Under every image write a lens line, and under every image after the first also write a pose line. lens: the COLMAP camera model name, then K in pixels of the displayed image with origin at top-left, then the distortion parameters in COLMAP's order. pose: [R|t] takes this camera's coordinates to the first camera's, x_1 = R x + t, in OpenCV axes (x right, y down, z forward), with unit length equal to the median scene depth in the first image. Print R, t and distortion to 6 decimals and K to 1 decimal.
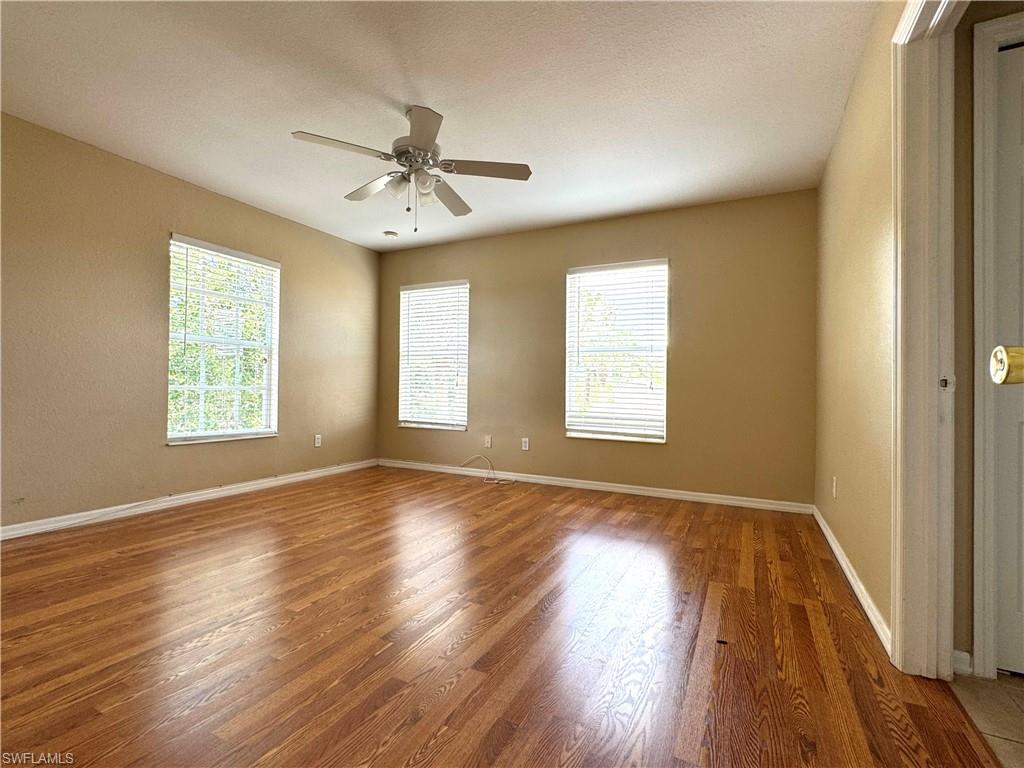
lens RADIAL K [[471.8, 0, 508.4], [0, 471.8, 383.5], [0, 0, 1]] dist [0.016075, 0.000124]
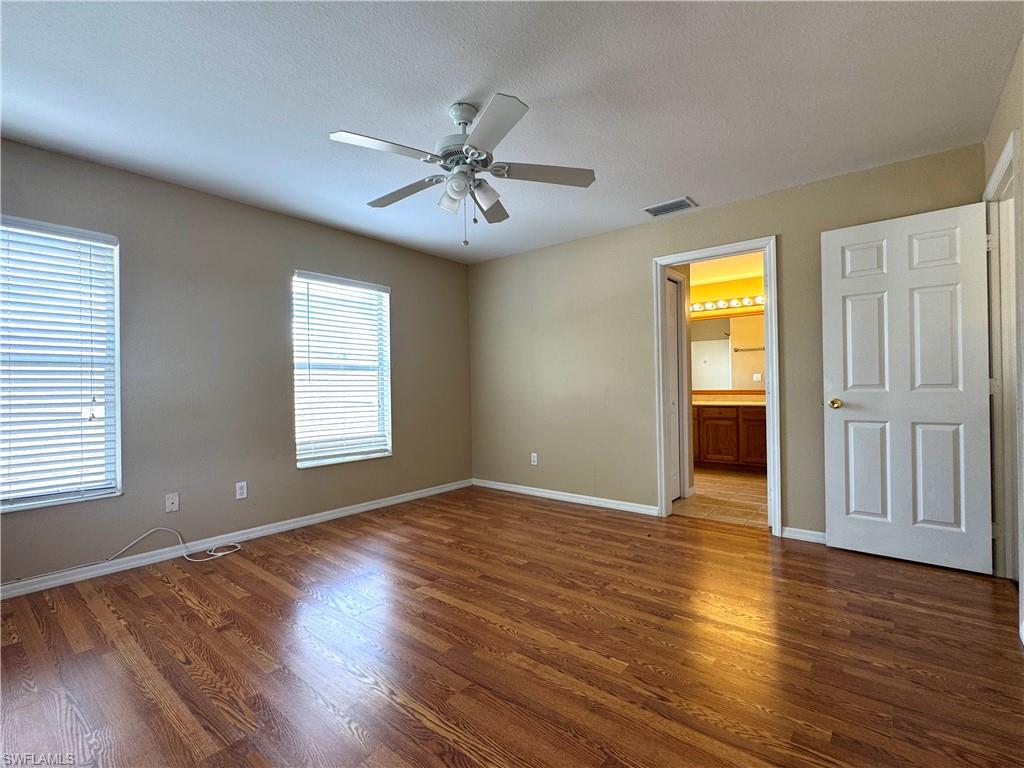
lens RADIAL K [[471.8, 0, 508.4], [0, 471.8, 383.5], [0, 0, 1]] dist [0.016075, 0.000124]
pose [[0.209118, -0.010967, 0.977829, -0.690811], [0.003229, 0.999939, 0.010525, -0.052807], [-0.977885, 0.000957, 0.209141, 0.495511]]
